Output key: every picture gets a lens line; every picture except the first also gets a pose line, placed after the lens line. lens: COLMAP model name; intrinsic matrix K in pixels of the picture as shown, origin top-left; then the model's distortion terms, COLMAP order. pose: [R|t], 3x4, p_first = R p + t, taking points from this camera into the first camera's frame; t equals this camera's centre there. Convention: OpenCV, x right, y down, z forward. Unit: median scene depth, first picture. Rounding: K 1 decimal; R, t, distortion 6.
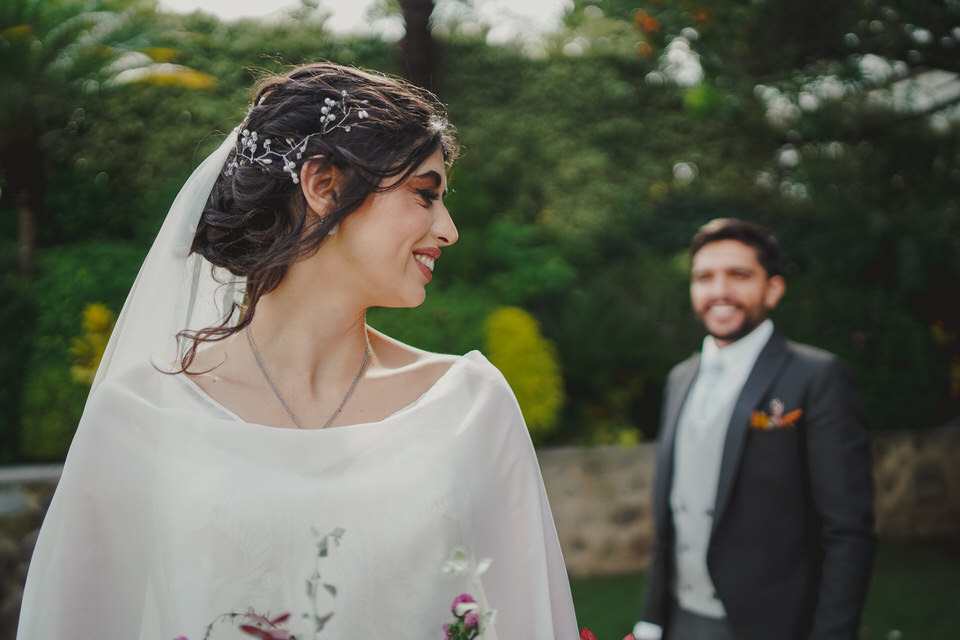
lens RADIAL K [[912.4, 0, 480.0], [0, 912.4, 320.0], [0, 0, 1]] dist [-0.128225, -0.000064]
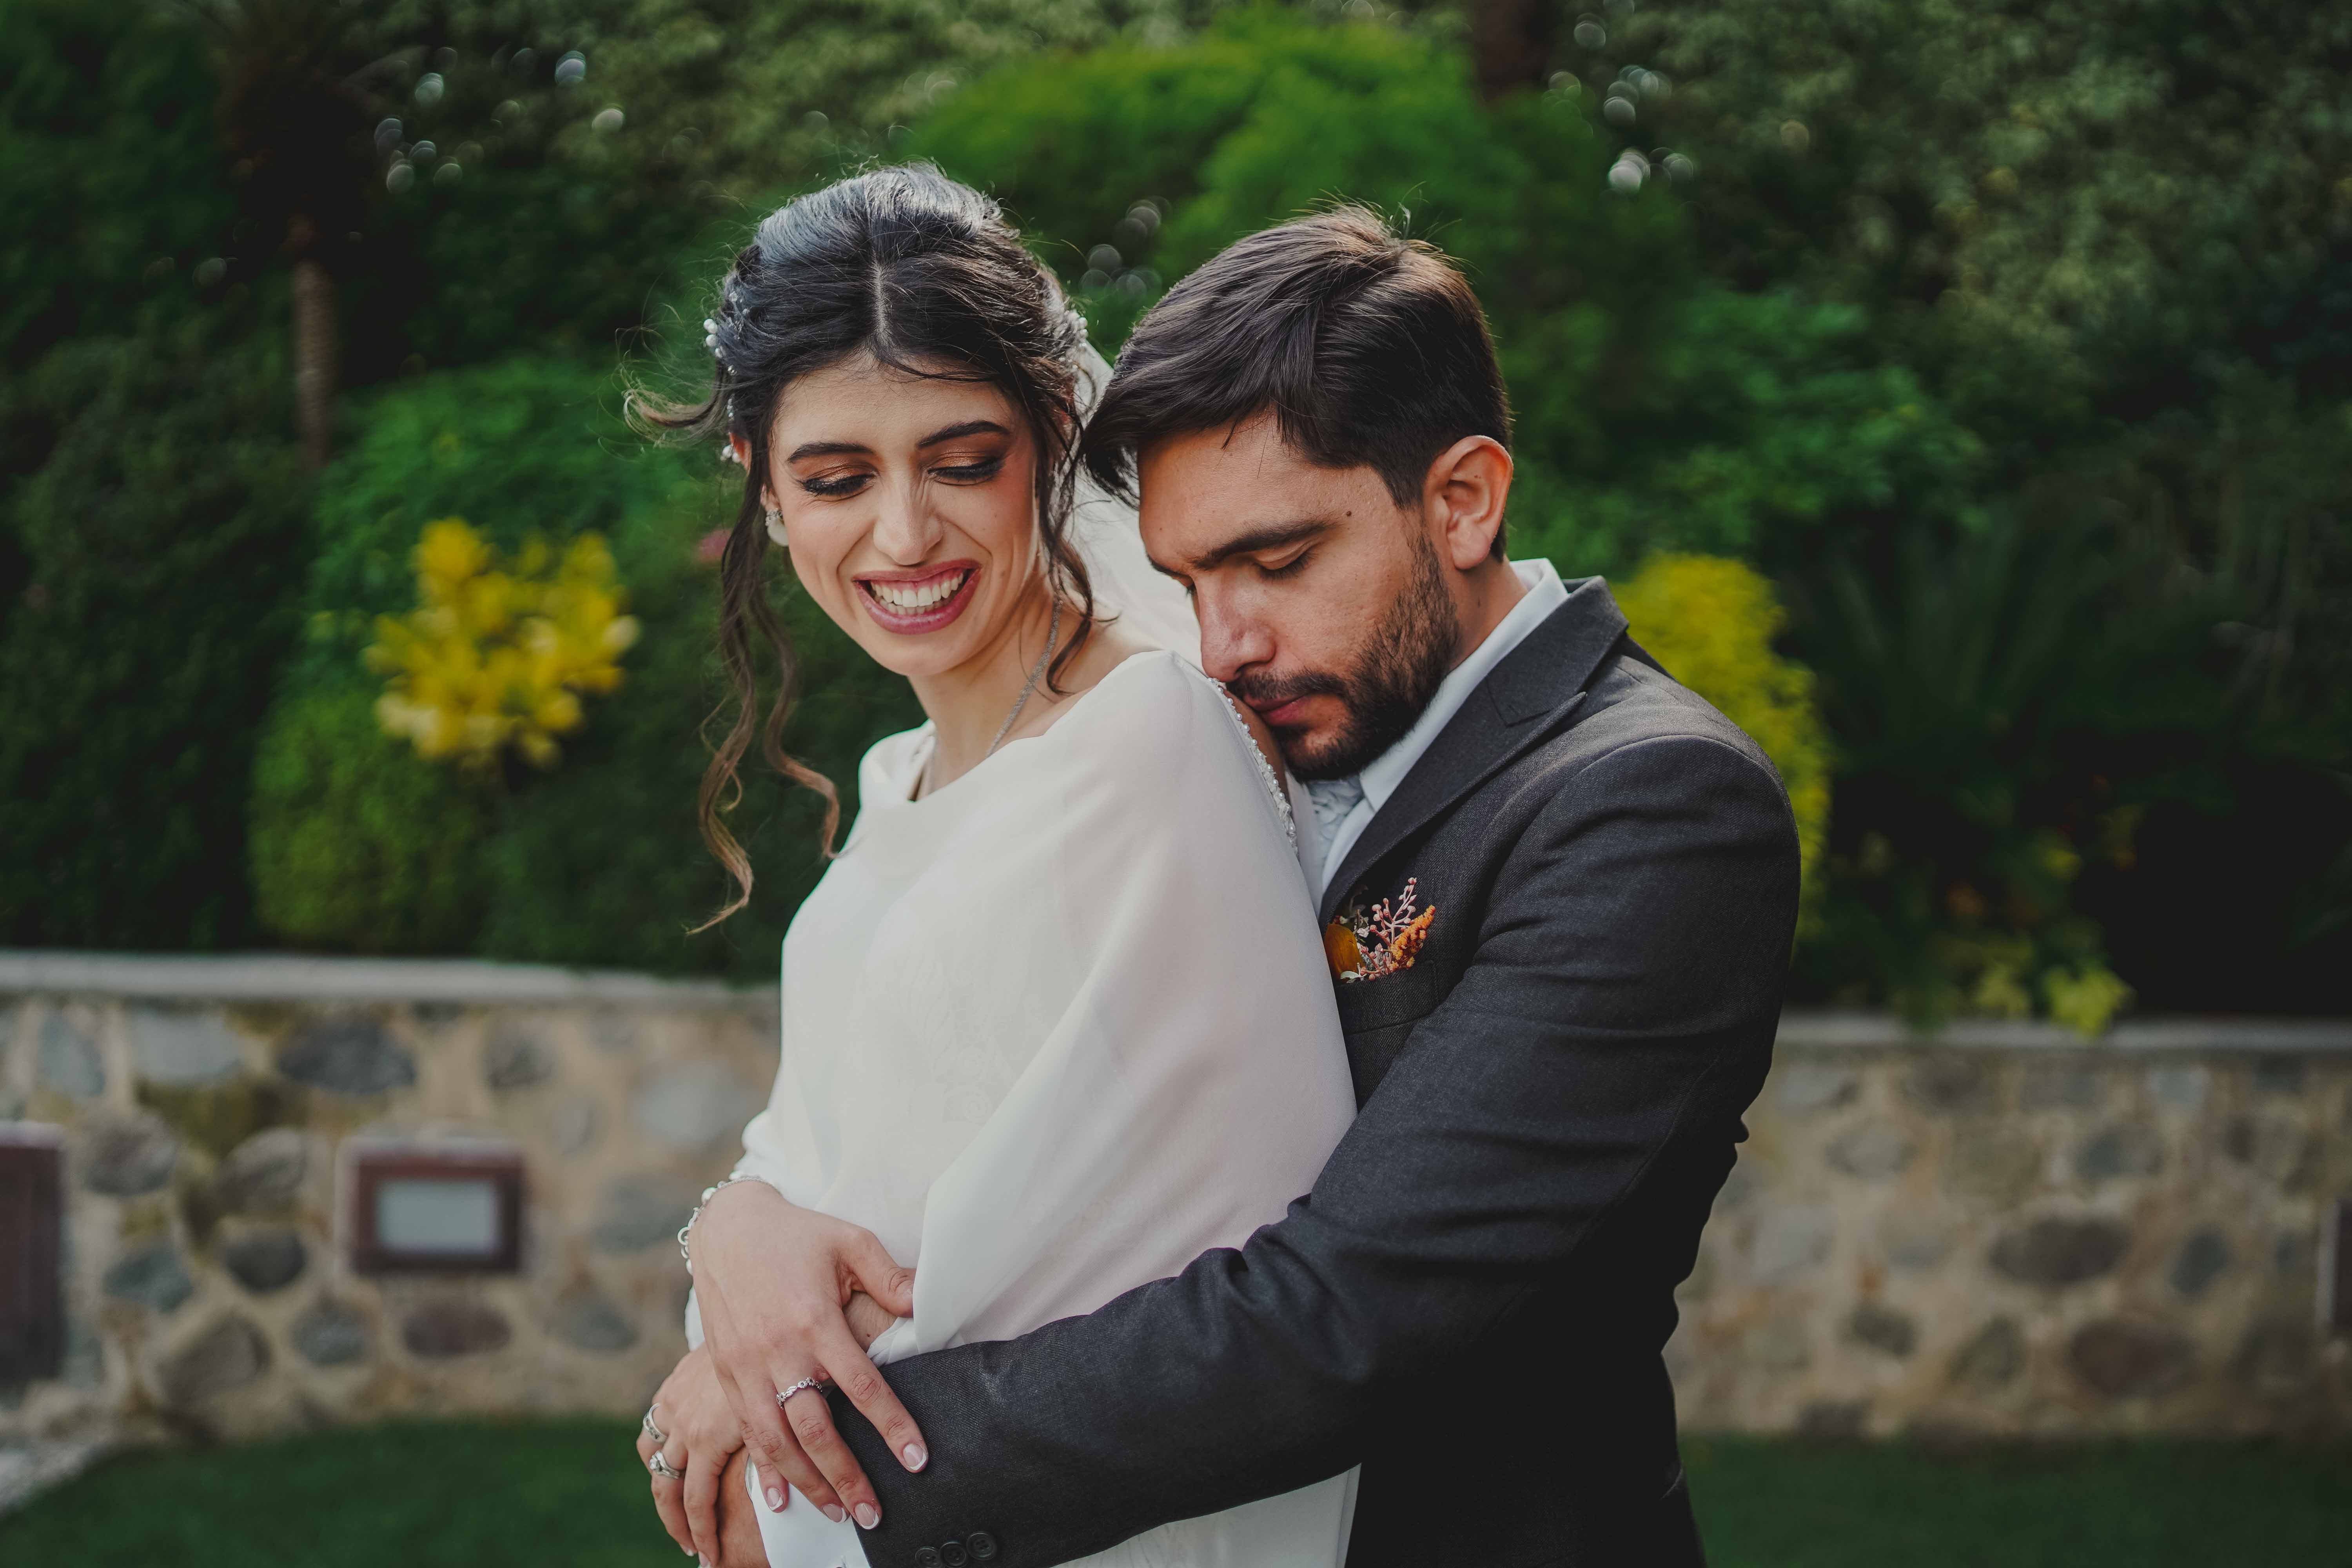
lens RADIAL K [[2236.8, 0, 1163.4], [0, 2236.8, 778.5], [0, 0, 1]] dist [-0.108162, 0.087991]
pose [[0.933808, 0.049331, -0.354356, 0.389001], [-0.022150, 0.996520, 0.080359, 0.017015], [0.357087, -0.067191, 0.931651, 0.640163]]
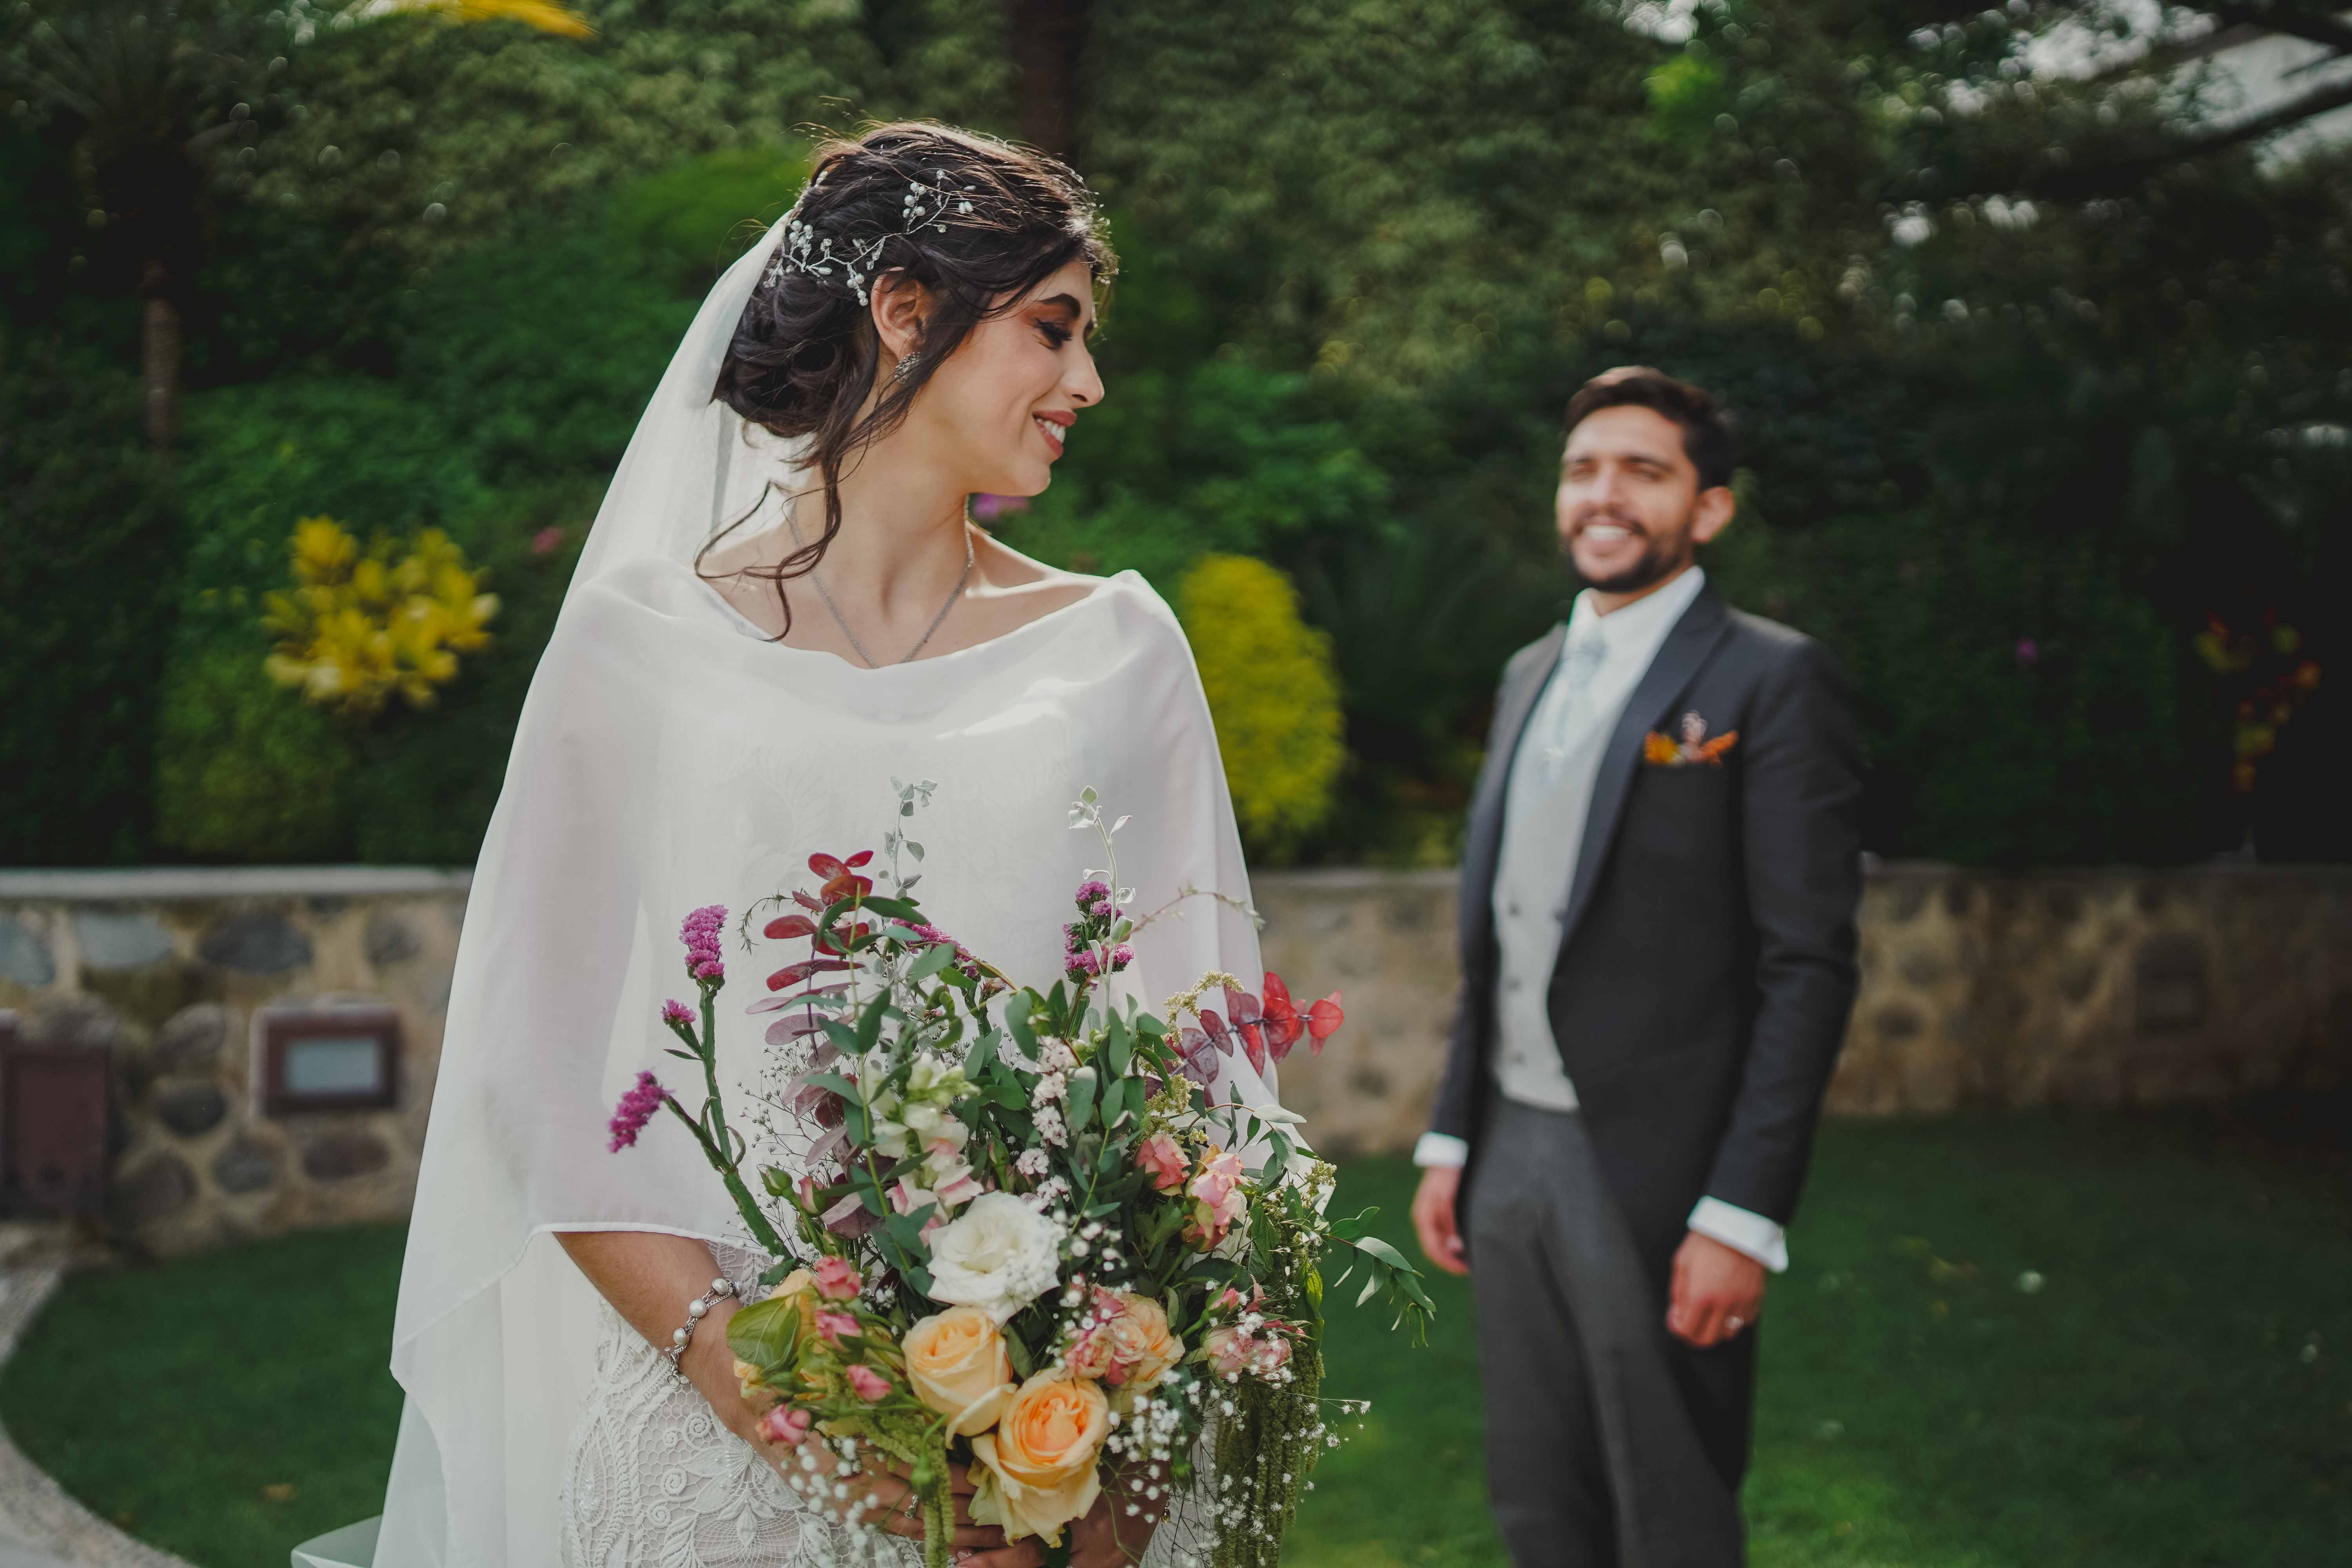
lens RADIAL K [[2236.8, 0, 1163.4], [0, 2236.8, 778.5], [0, 0, 1]] dist [-0.108162, 0.087991]
pose [[0.999486, 0.031647, -0.005051, 0.017011], [-0.031147, 0.996361, 0.079340, 0.028863], [0.007544, -0.079142, 0.996835, -0.307631]]
